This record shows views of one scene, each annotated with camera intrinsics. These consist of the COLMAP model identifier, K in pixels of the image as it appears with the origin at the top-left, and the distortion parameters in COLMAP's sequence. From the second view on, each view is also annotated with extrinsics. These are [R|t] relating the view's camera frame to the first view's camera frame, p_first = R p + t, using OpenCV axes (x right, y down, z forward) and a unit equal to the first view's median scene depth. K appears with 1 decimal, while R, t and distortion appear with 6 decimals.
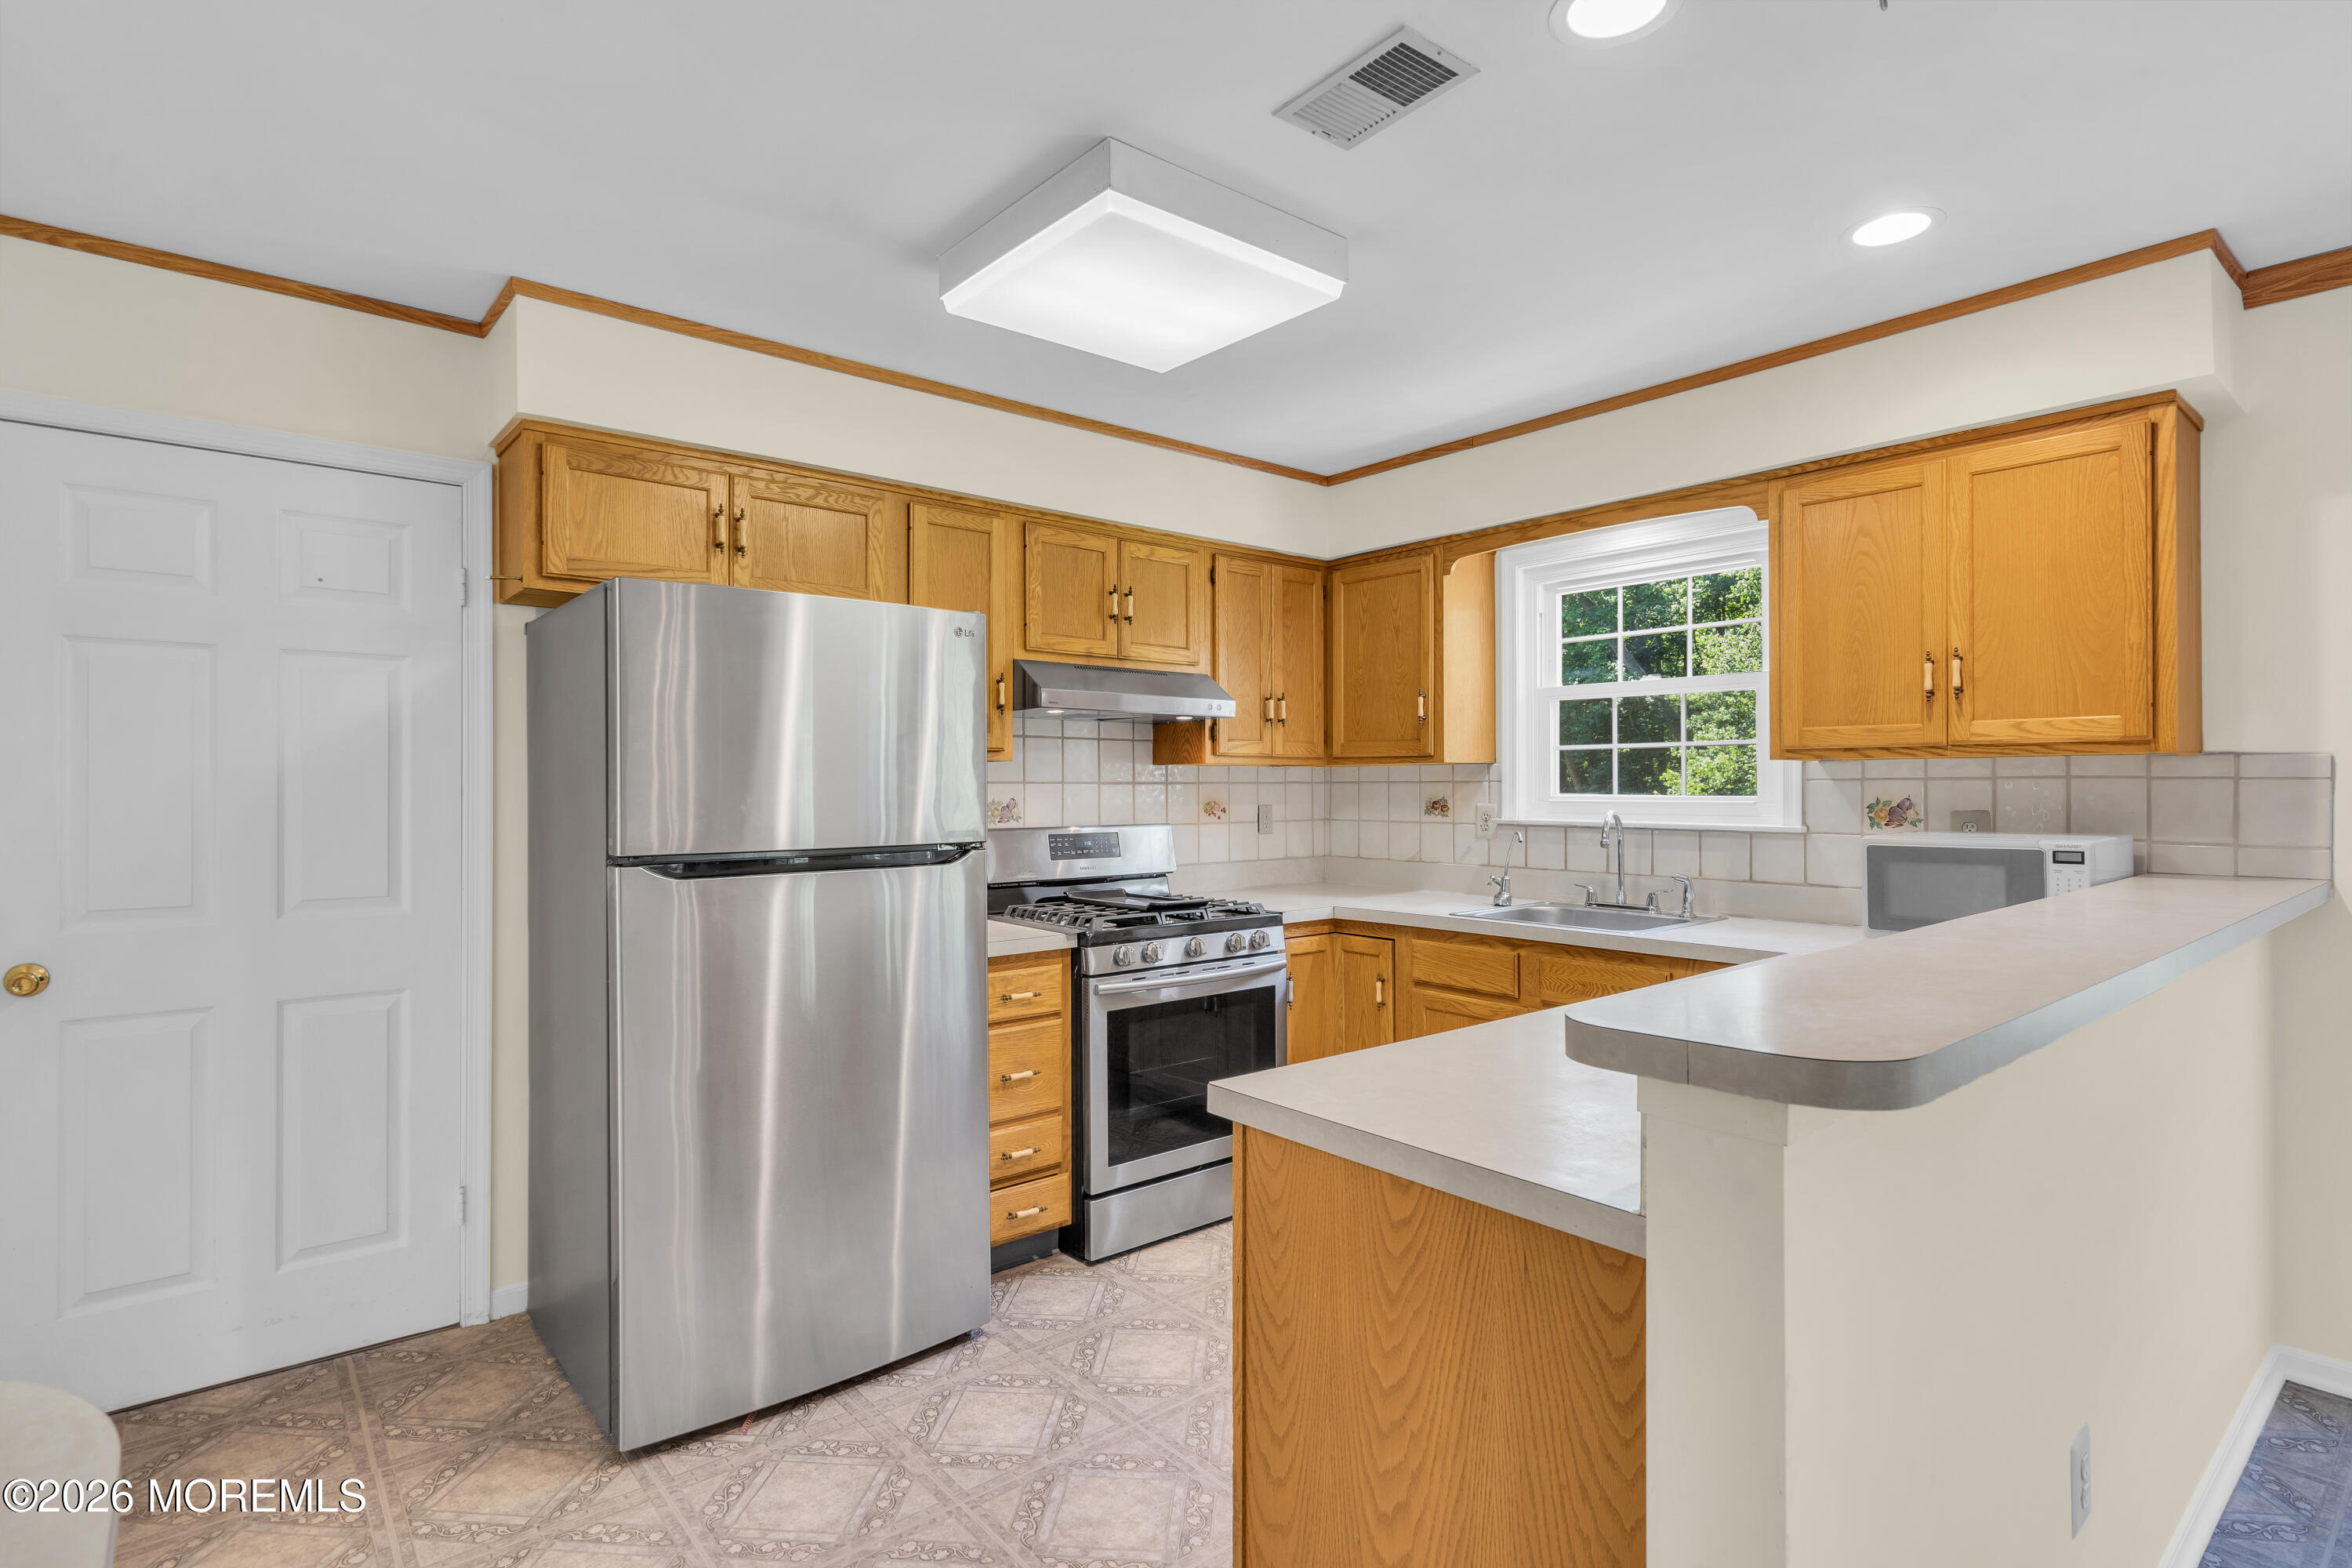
lens RADIAL K [[1158.8, 0, 1184.6], [0, 1158.8, 784.7], [0, 0, 1]] dist [0.001810, 0.001500]
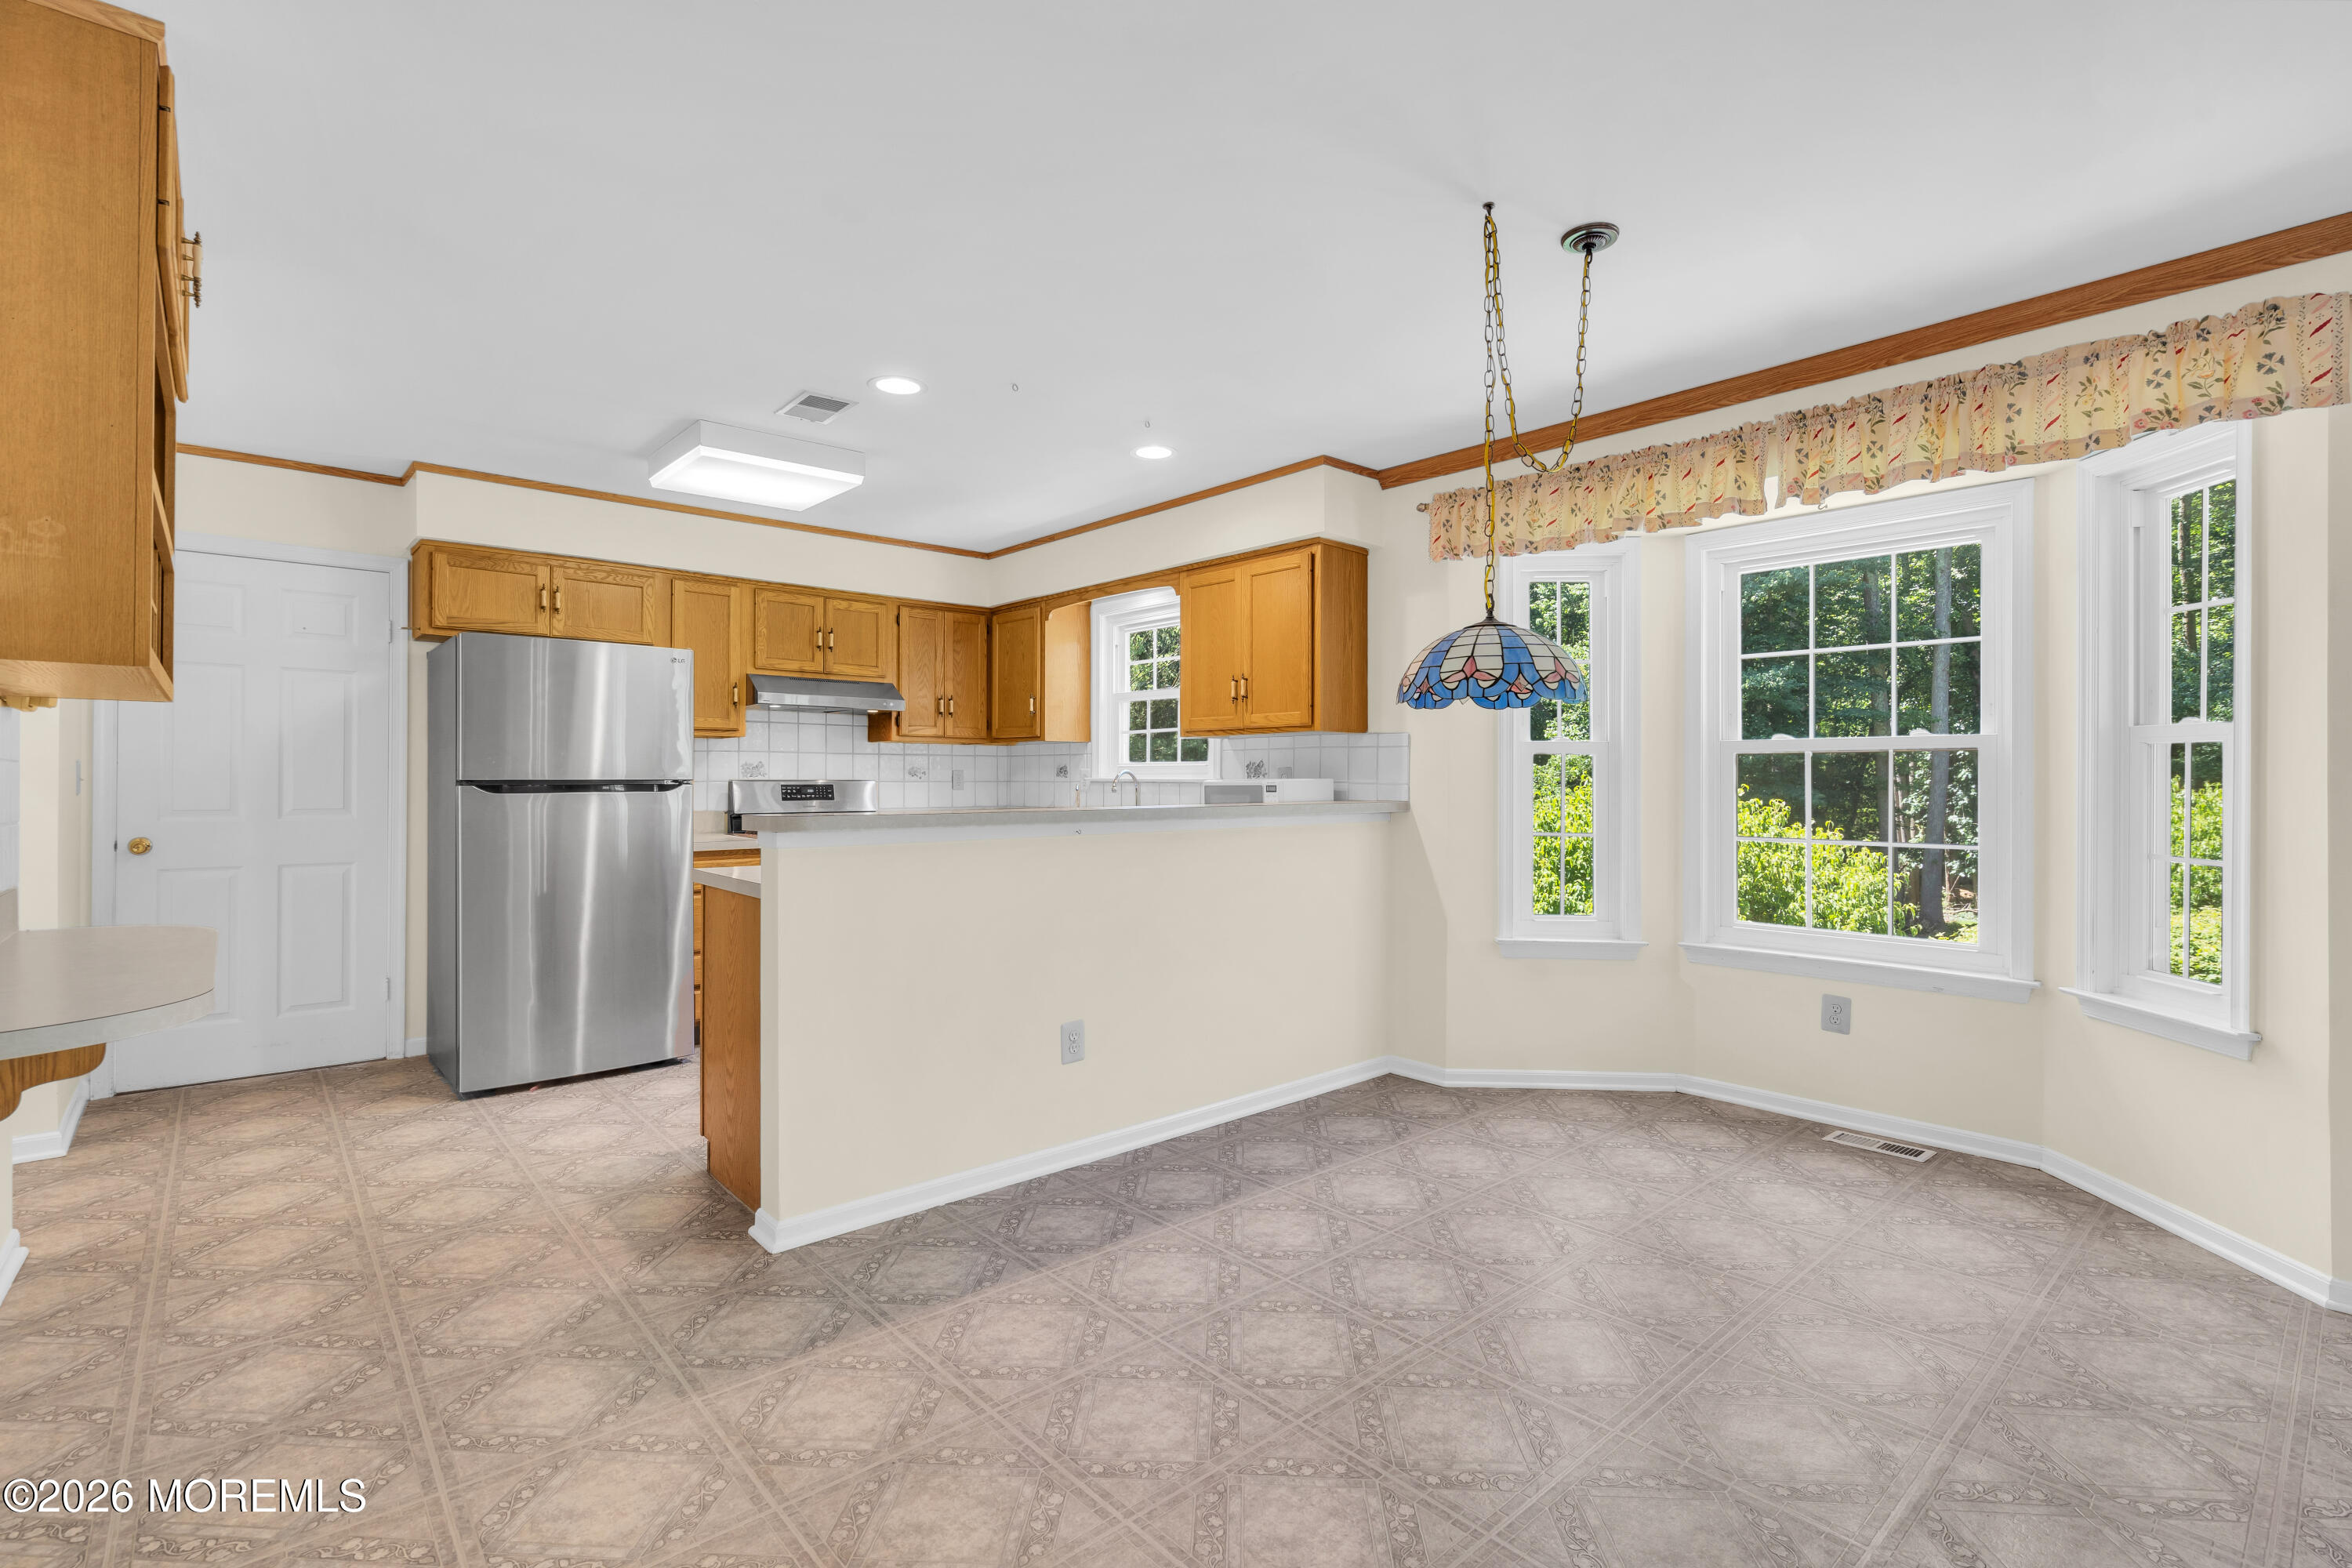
lens RADIAL K [[1076.7, 0, 1177.5], [0, 1076.7, 777.4], [0, 0, 1]] dist [-0.002172, 0.001777]
pose [[0.999664, 0.005559, 0.025306, 0.396532], [-0.005541, 0.999984, -0.000757, 0.032531], [-0.025310, 0.000617, 0.999679, -0.489528]]
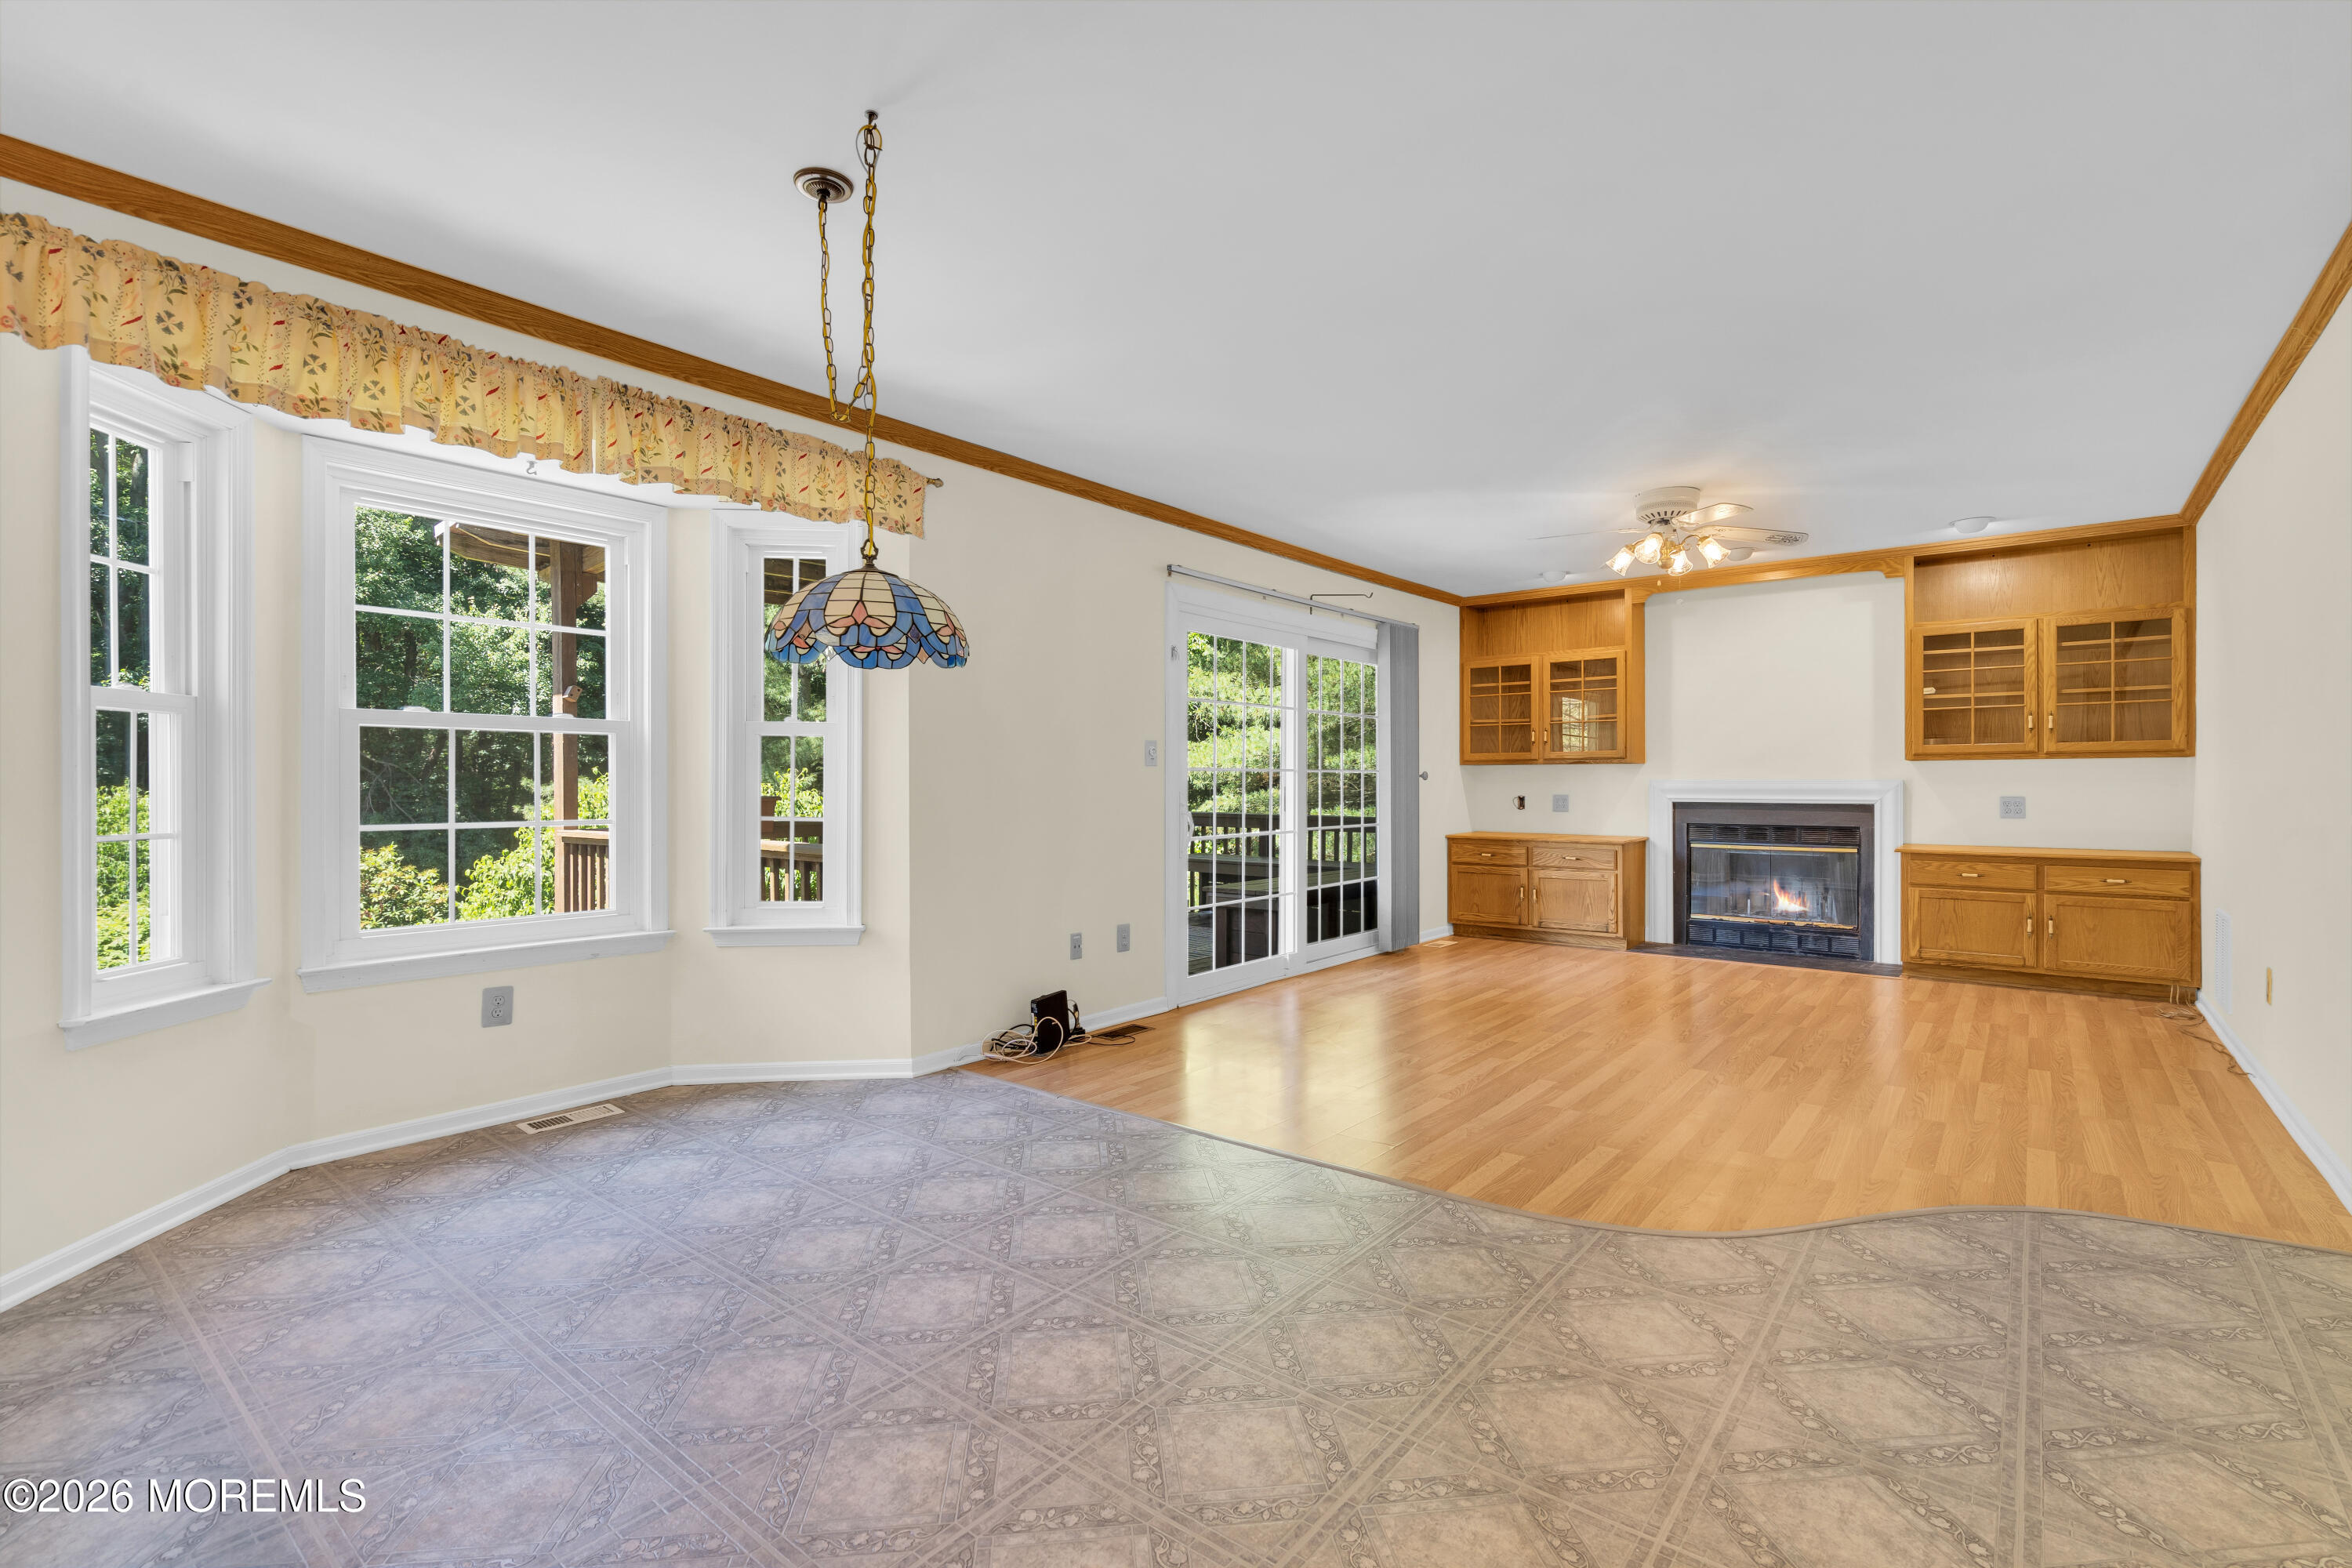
lens RADIAL K [[1062.5, 0, 1181.6], [0, 1062.5, 787.0], [0, 0, 1]] dist [-0.007574, 0.002931]
pose [[-0.193065, 0.001907, 0.981184, -0.005754], [0.000416, 0.999998, -0.001862, 0.058102], [-0.981186, 0.000049, -0.193066, 0.098250]]
